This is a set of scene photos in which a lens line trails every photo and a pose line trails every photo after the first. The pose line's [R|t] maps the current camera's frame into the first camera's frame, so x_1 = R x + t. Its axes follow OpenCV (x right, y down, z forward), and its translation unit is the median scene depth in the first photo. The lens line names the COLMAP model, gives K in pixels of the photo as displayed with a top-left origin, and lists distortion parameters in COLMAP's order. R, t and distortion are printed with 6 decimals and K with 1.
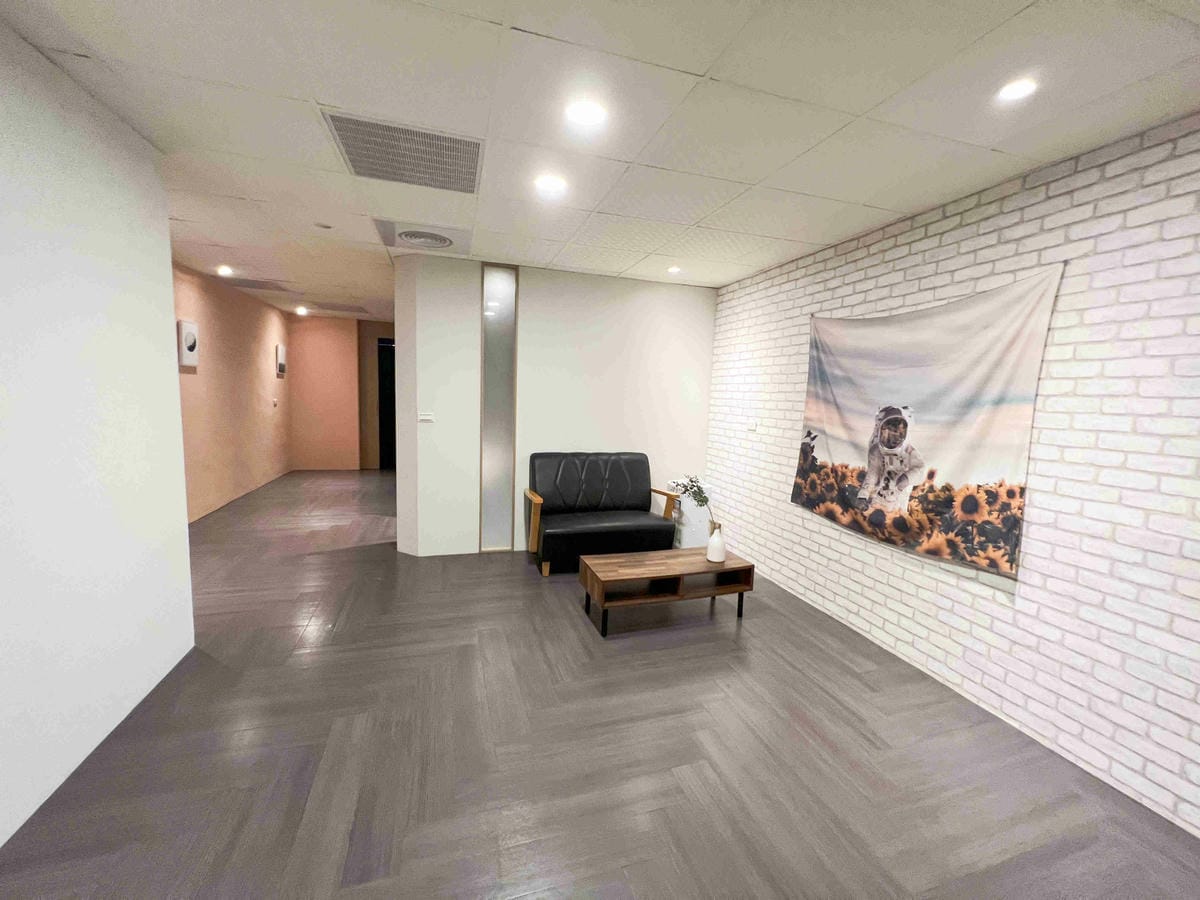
lens RADIAL K [[469.5, 0, 599.0], [0, 469.5, 453.3], [0, 0, 1]] dist [-0.006944, 0.000260]
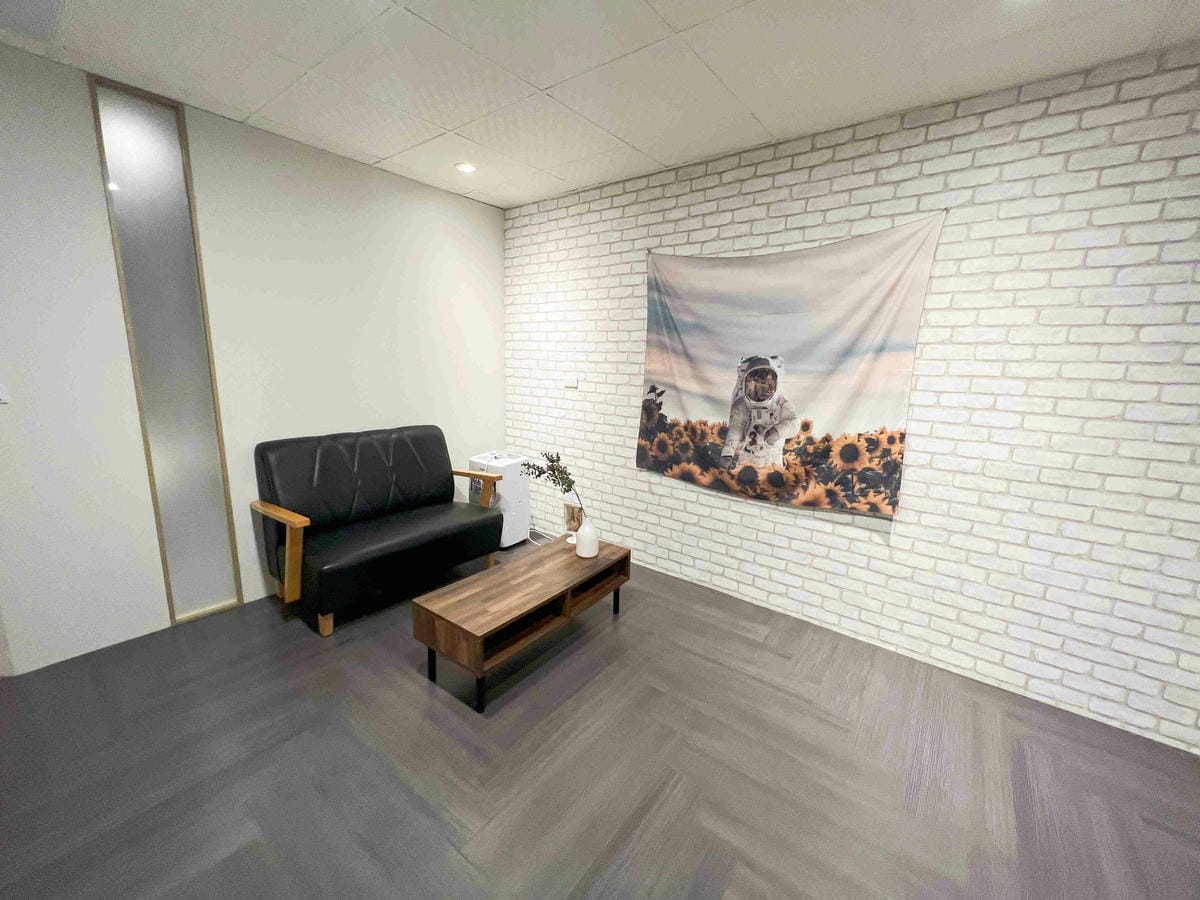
lens RADIAL K [[469.5, 0, 599.0], [0, 469.5, 453.3], [0, 0, 1]] dist [-0.006944, 0.000260]
pose [[0.823183, -0.119980, 0.554954, -0.190462], [0.068137, 0.991229, 0.113232, -0.037399], [-0.563672, -0.055398, 0.824139, 0.415556]]
